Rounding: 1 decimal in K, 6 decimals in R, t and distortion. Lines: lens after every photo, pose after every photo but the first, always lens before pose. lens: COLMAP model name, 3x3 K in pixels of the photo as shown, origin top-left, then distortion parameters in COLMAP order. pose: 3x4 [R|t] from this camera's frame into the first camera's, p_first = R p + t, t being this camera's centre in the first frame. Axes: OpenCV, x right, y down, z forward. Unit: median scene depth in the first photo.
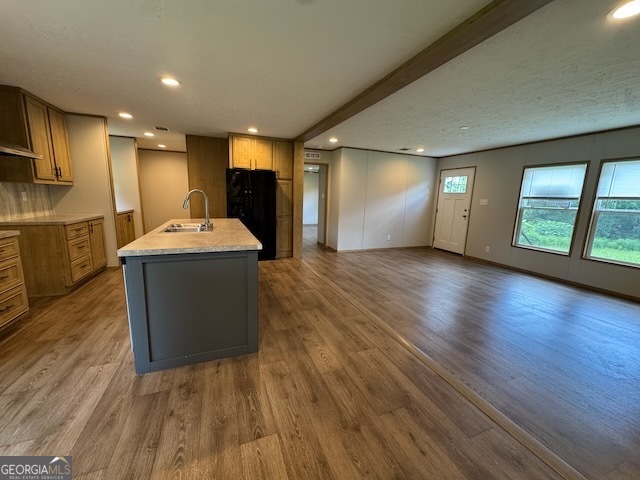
lens RADIAL K [[255.9, 0, 321.2], [0, 255.9, 238.5], [0, 0, 1]] dist [-0.002067, 0.000522]
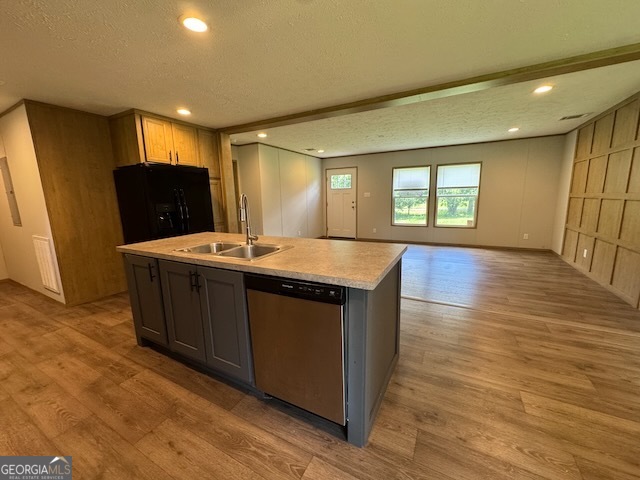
lens RADIAL K [[255.9, 0, 323.6], [0, 255.9, 237.8], [0, 0, 1]] dist [-0.002067, 0.000522]
pose [[0.763276, -0.154121, 0.627421, -0.424219], [0.152129, 0.986698, 0.057306, -0.041622], [-0.627907, 0.051709, 0.776569, 0.172514]]
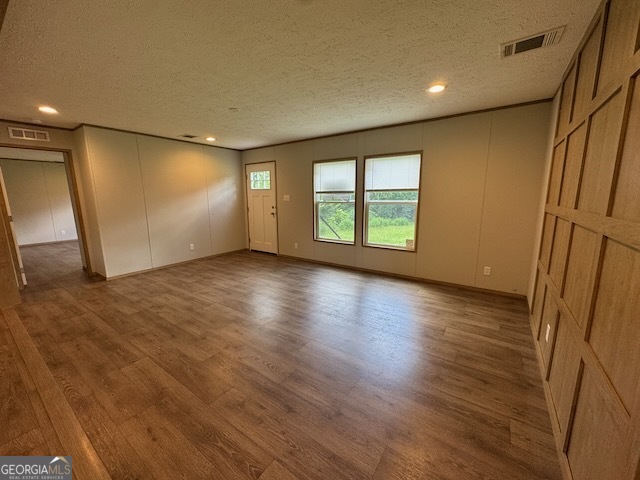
lens RADIAL K [[255.9, 0, 321.9], [0, 255.9, 237.0], [0, 0, 1]] dist [-0.002067, 0.000522]
pose [[0.834423, -0.125898, 0.536551, 0.240247], [0.122961, 0.991546, 0.041436, -0.023329], [-0.537232, 0.031399, 0.842850, 0.137283]]
